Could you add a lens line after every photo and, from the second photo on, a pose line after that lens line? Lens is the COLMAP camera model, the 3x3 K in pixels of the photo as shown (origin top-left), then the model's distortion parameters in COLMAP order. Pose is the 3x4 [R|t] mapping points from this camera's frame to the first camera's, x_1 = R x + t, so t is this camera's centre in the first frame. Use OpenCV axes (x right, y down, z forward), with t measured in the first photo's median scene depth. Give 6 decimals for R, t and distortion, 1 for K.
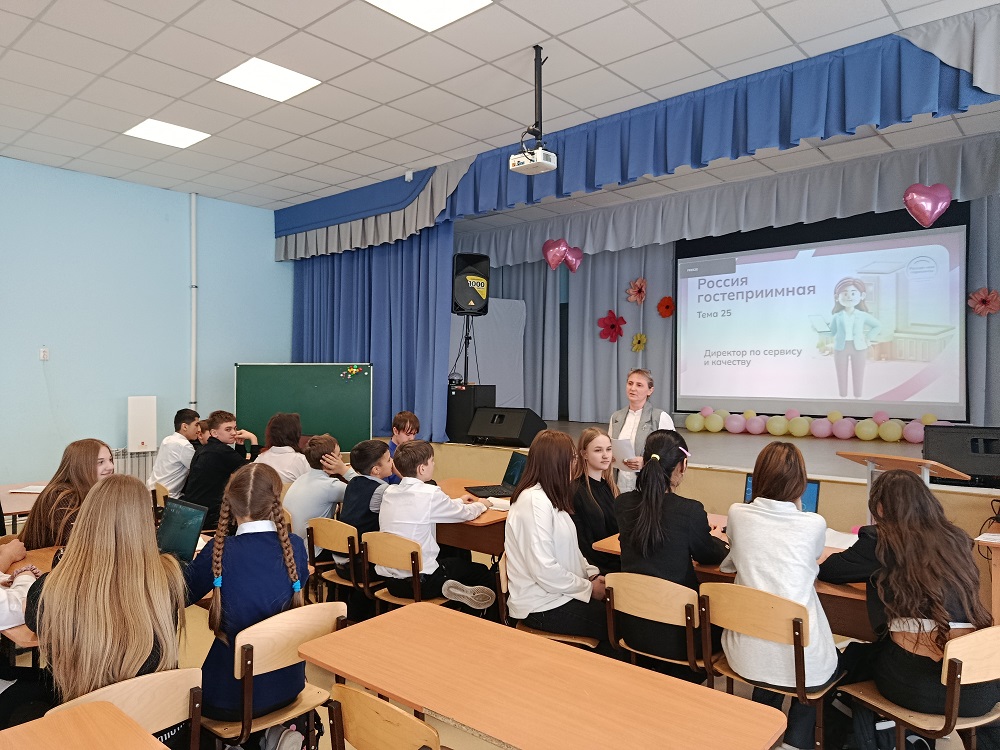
lens RADIAL K [[696.0, 0, 495.8], [0, 696.0, 380.2], [0, 0, 1]] dist [0.008774, -0.024413]
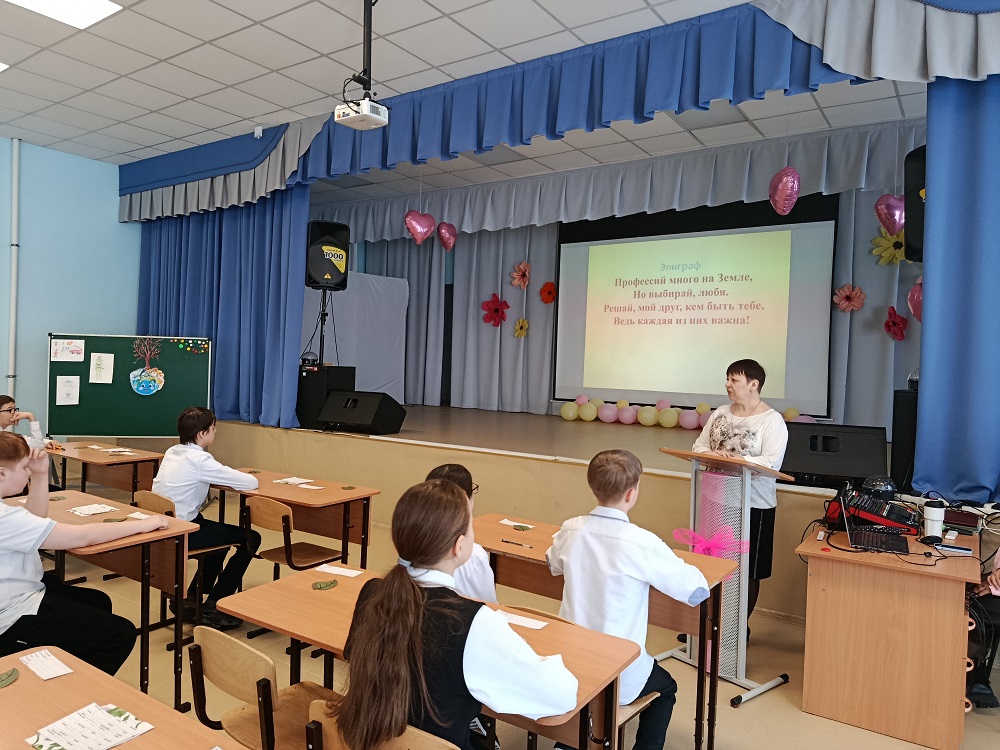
lens RADIAL K [[688.7, 0, 500.0], [0, 688.7, 375.0], [0, 0, 1]] dist [0.067586, -0.117732]
pose [[0.991931, 0.028148, 0.123617, 0.082630], [-0.029977, 0.999467, 0.012960, 0.000466], [-0.123186, -0.016561, 0.992245, 0.061384]]
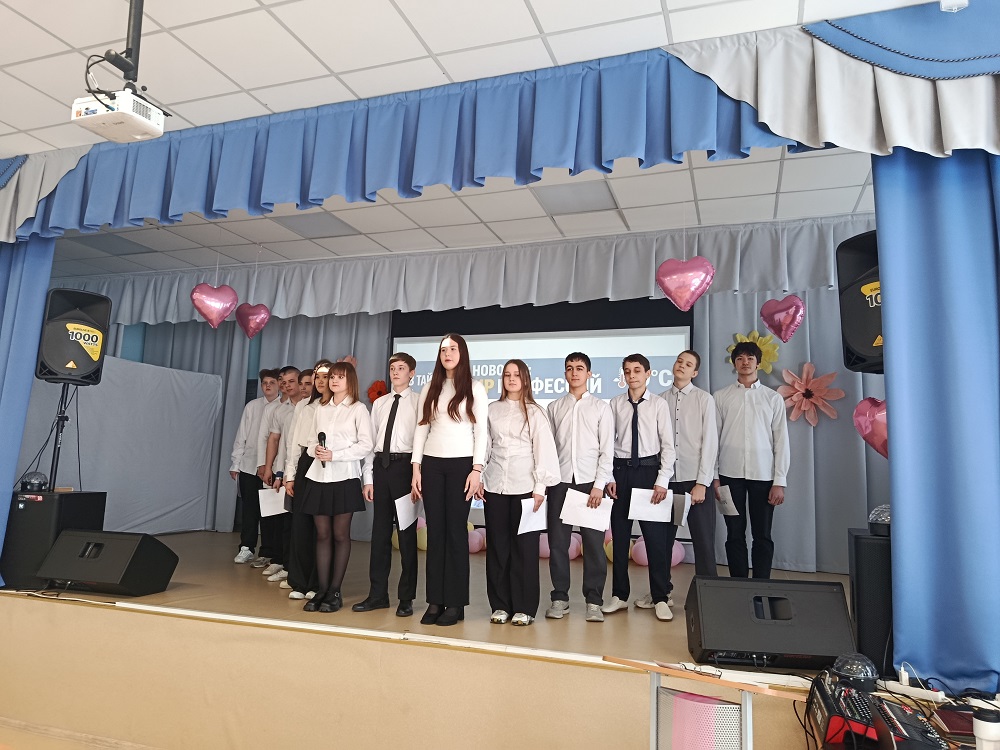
lens RADIAL K [[698.1, 0, 502.3], [0, 698.1, 373.1], [0, 0, 1]] dist [-0.005303, 0.003019]
pose [[0.922545, 0.077216, 0.378084, 0.092051], [-0.025257, 0.989757, -0.140508, -0.022480], [-0.385061, 0.120076, 0.915046, 0.248077]]
